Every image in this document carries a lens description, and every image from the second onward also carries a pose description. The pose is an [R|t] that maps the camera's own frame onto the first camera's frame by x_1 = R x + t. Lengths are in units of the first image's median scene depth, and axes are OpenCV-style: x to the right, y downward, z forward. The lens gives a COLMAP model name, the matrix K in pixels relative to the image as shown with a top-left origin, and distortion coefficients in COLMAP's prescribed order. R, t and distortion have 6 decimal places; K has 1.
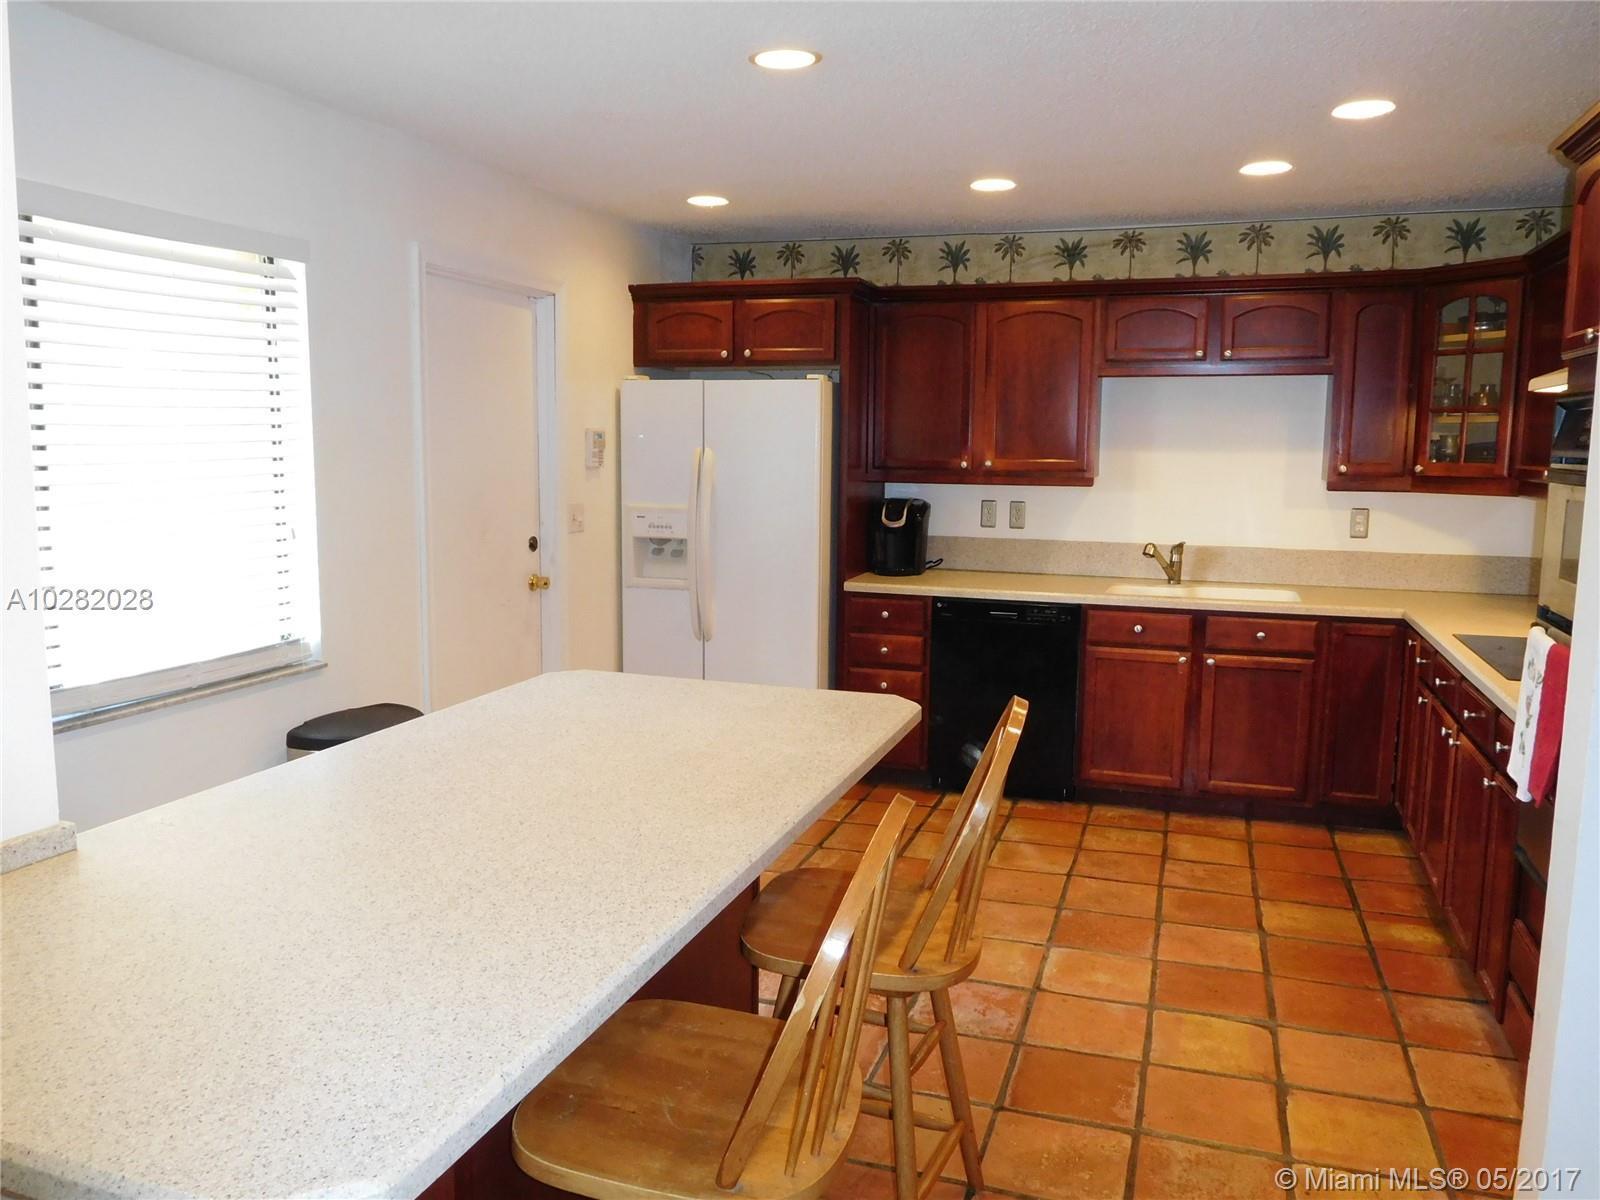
lens RADIAL K [[1205.5, 0, 800.0], [0, 1205.5, 600.0], [0, 0, 1]] dist [-0.001953, 0.001614]
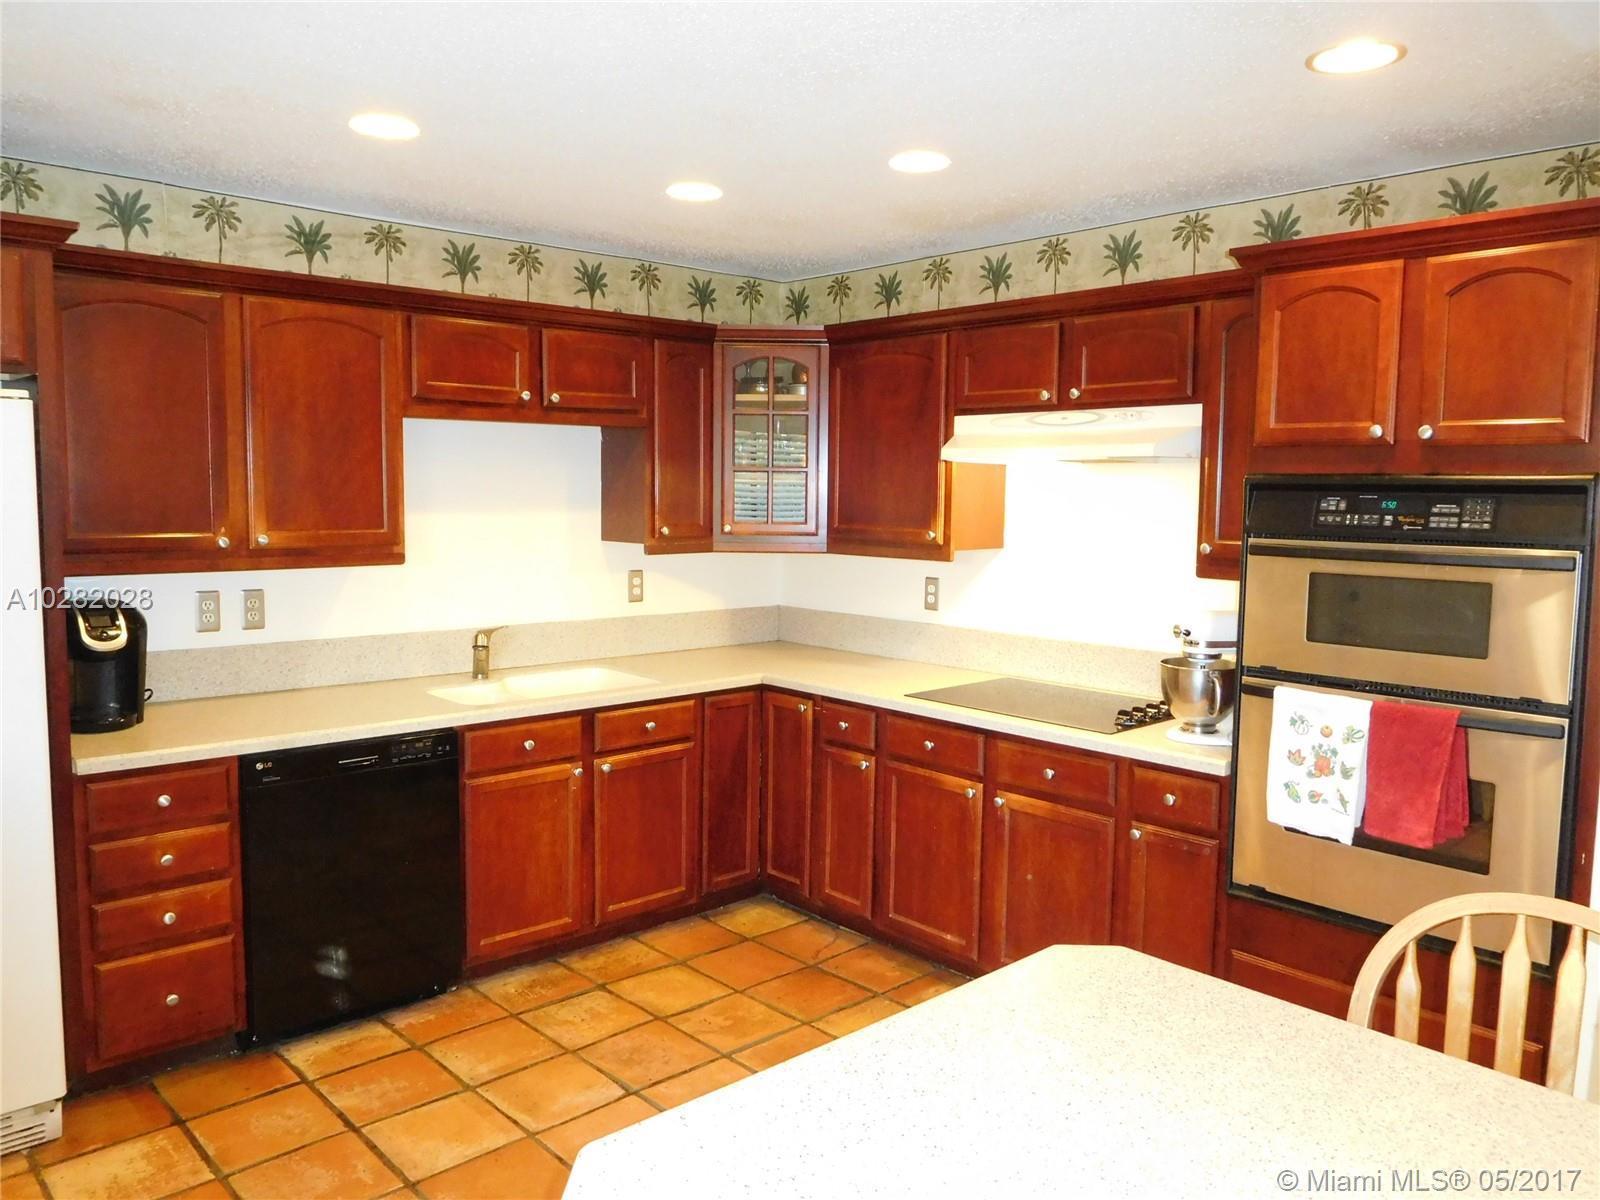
lens RADIAL K [[1205.5, 0, 800.0], [0, 1205.5, 600.0], [0, 0, 1]] dist [-0.001953, 0.001614]
pose [[0.483021, -0.090251, 0.870945, -0.295146], [0.100727, 0.993798, 0.047119, -0.085154], [-0.869796, 0.064968, 0.489116, 0.438923]]
